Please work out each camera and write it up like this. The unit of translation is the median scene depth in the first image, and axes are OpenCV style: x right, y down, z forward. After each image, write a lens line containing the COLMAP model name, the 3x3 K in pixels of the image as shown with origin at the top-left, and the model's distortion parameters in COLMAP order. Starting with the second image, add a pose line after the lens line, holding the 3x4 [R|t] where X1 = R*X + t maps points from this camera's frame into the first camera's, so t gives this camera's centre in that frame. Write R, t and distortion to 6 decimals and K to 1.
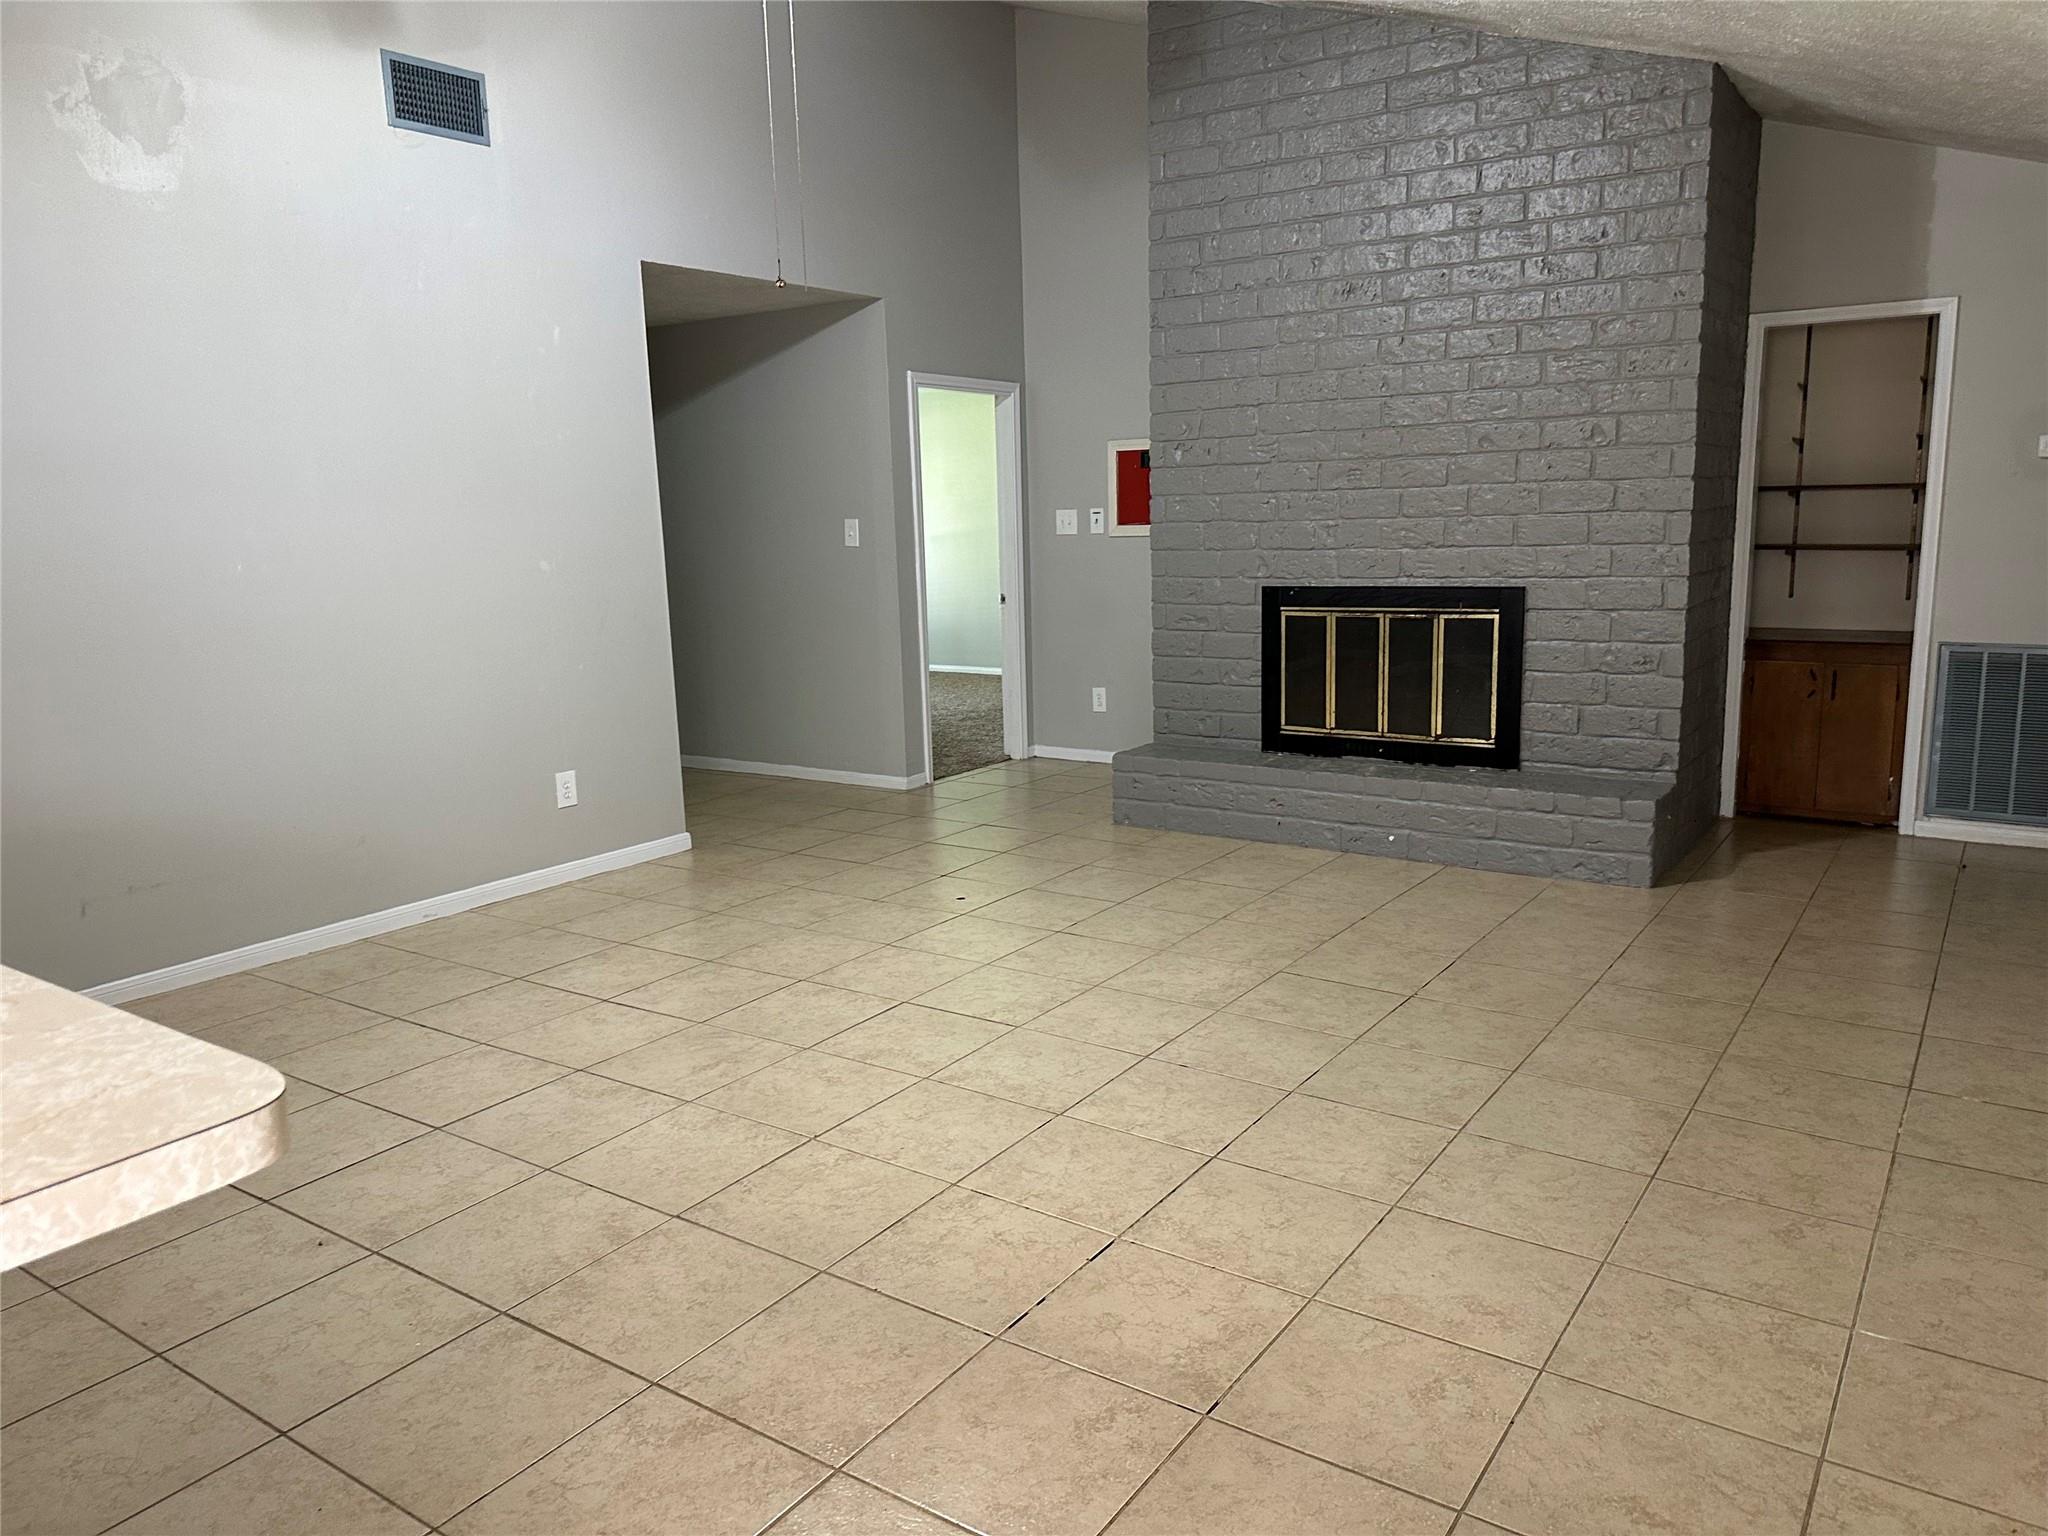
lens RADIAL K [[1445.6, 0, 1024.0], [0, 1445.6, 768.0], [0, 0, 1]] dist [-0.002625, -0.003954]
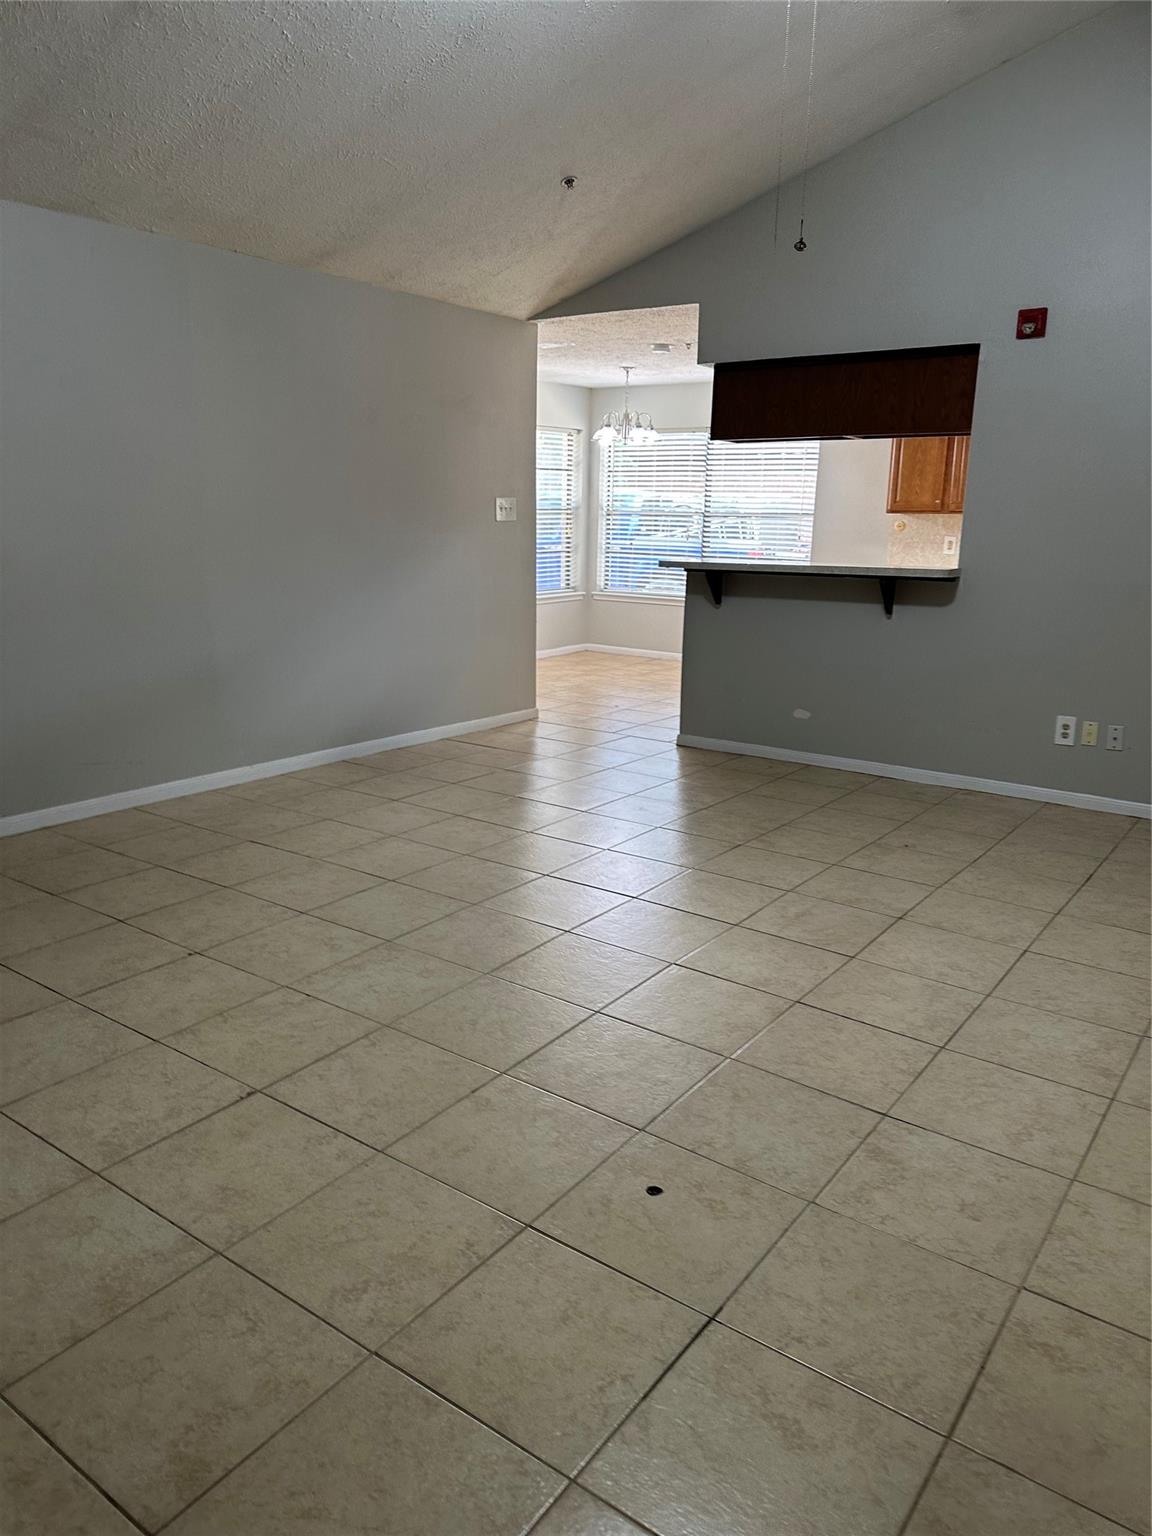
lens RADIAL K [[1084.2, 0, 576.0], [0, 1084.2, 768.0], [0, 0, 1]] dist [-0.002625, -0.003954]
pose [[-0.999753, -0.000220, 0.022203, -0.028684], [0.008635, 0.917367, 0.397948, -0.278686], [-0.020456, 0.398042, -0.917139, 1.646867]]
